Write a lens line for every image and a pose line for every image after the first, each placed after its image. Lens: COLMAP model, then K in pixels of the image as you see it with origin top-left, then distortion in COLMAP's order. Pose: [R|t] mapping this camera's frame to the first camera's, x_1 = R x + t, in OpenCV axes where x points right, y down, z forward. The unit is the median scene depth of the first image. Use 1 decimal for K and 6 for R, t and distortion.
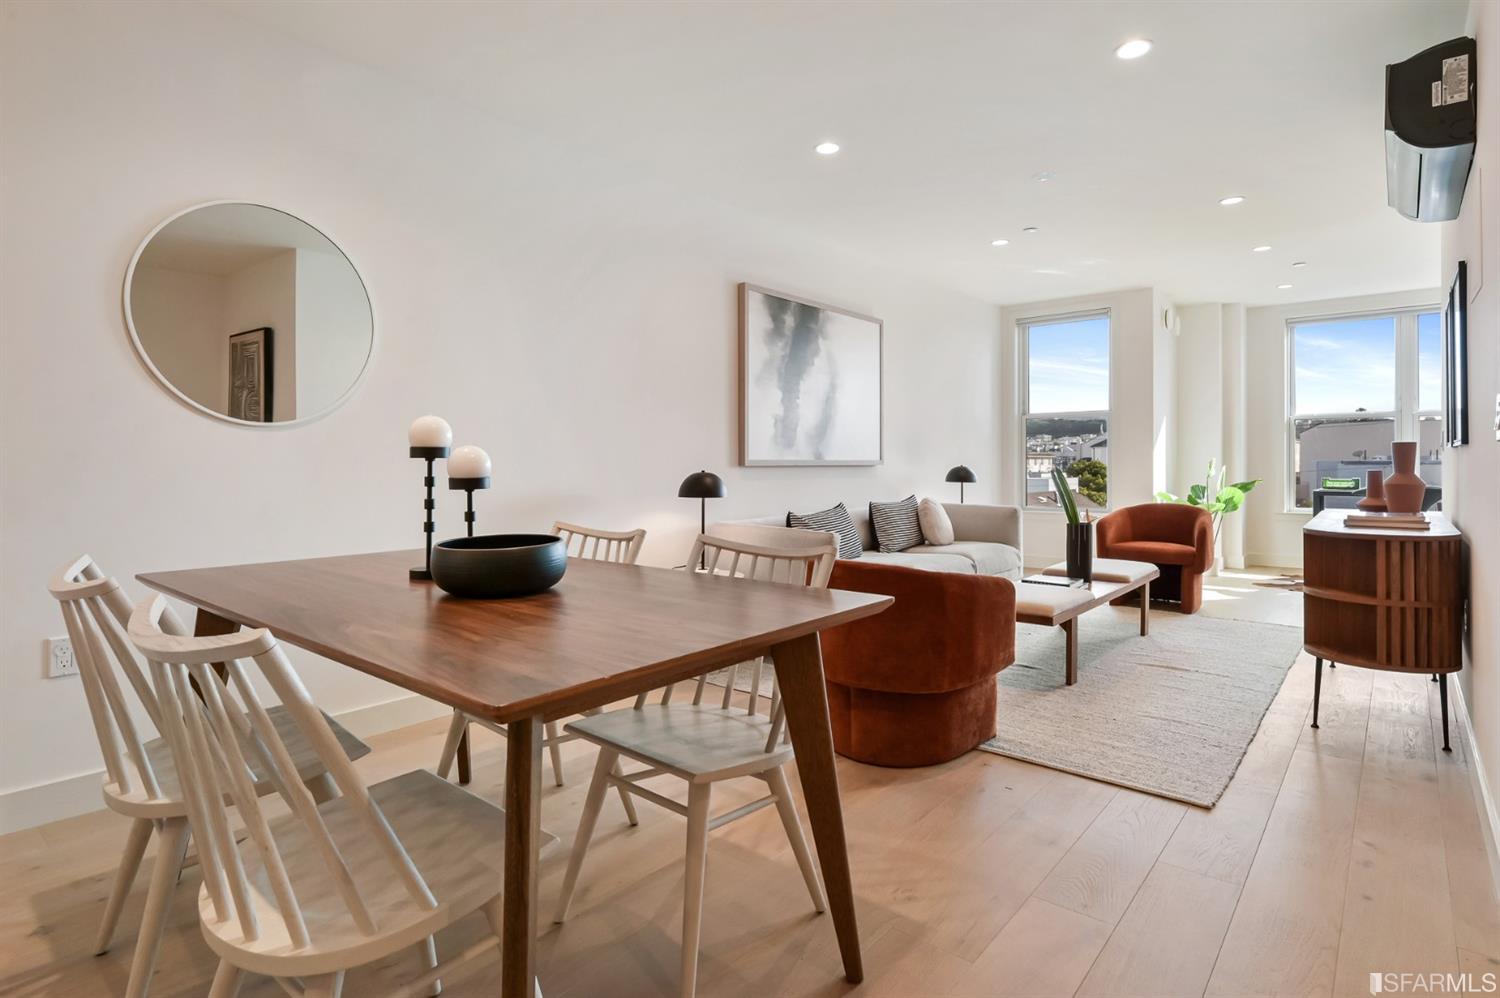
lens RADIAL K [[775.7, 0, 754.3], [0, 775.7, 452.1], [0, 0, 1]] dist [-0.002148, -0.000038]
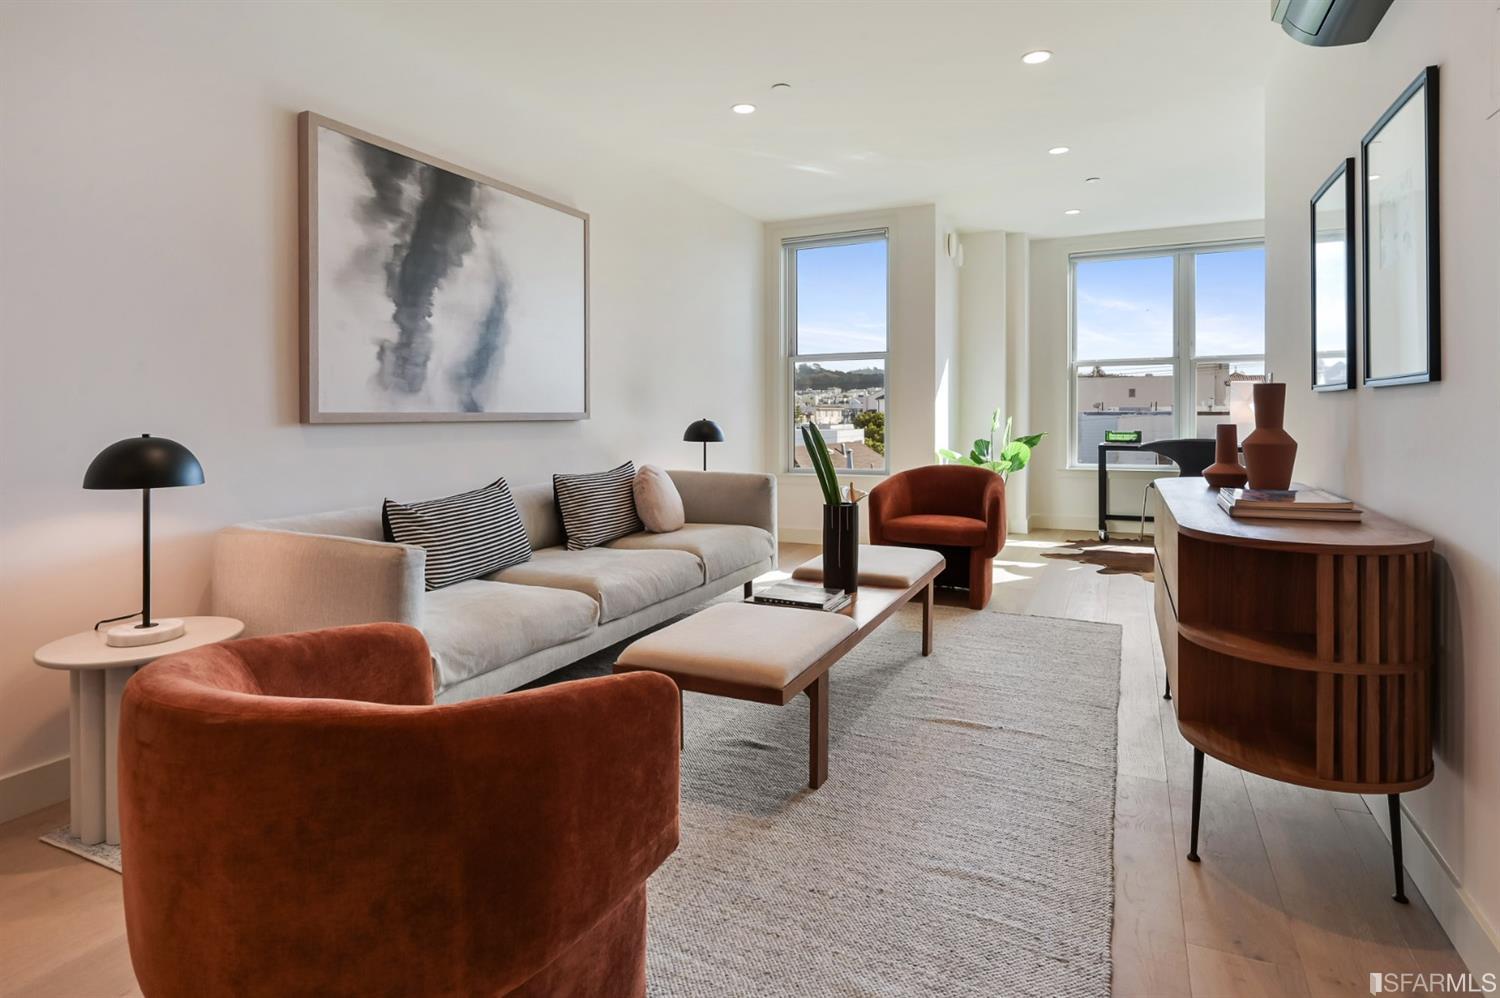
lens RADIAL K [[793.8, 0, 755.9], [0, 793.8, 407.8], [0, 0, 1]] dist [-0.005137, -0.001436]
pose [[0.966643, -0.002288, 0.256116, 0.140366], [0.001245, 0.999990, 0.004235, 0.003604], [-0.256123, -0.003775, 0.966637, 0.287100]]
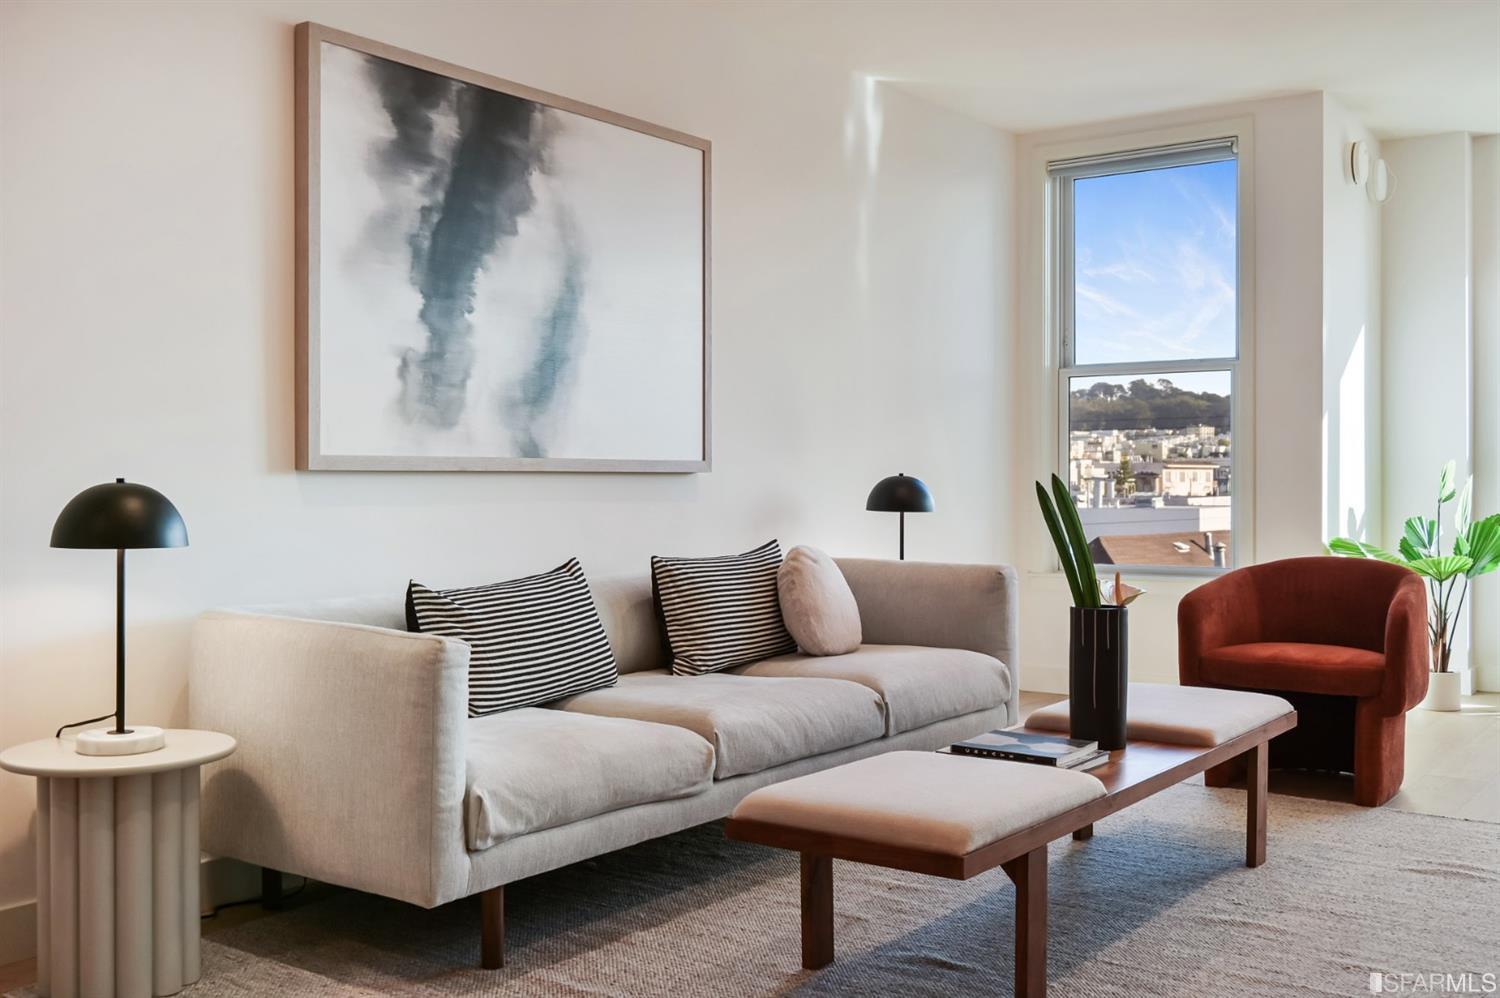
lens RADIAL K [[1492.5, 0, 759.1], [0, 1492.5, 468.2], [0, 0, 1]] dist [-0.007255, 0.008222]
pose [[0.997538, 0.001721, 0.070106, 0.147910], [-0.002249, 0.999970, 0.007458, 0.009145], [-0.070091, -0.007597, 0.997512, 0.170612]]
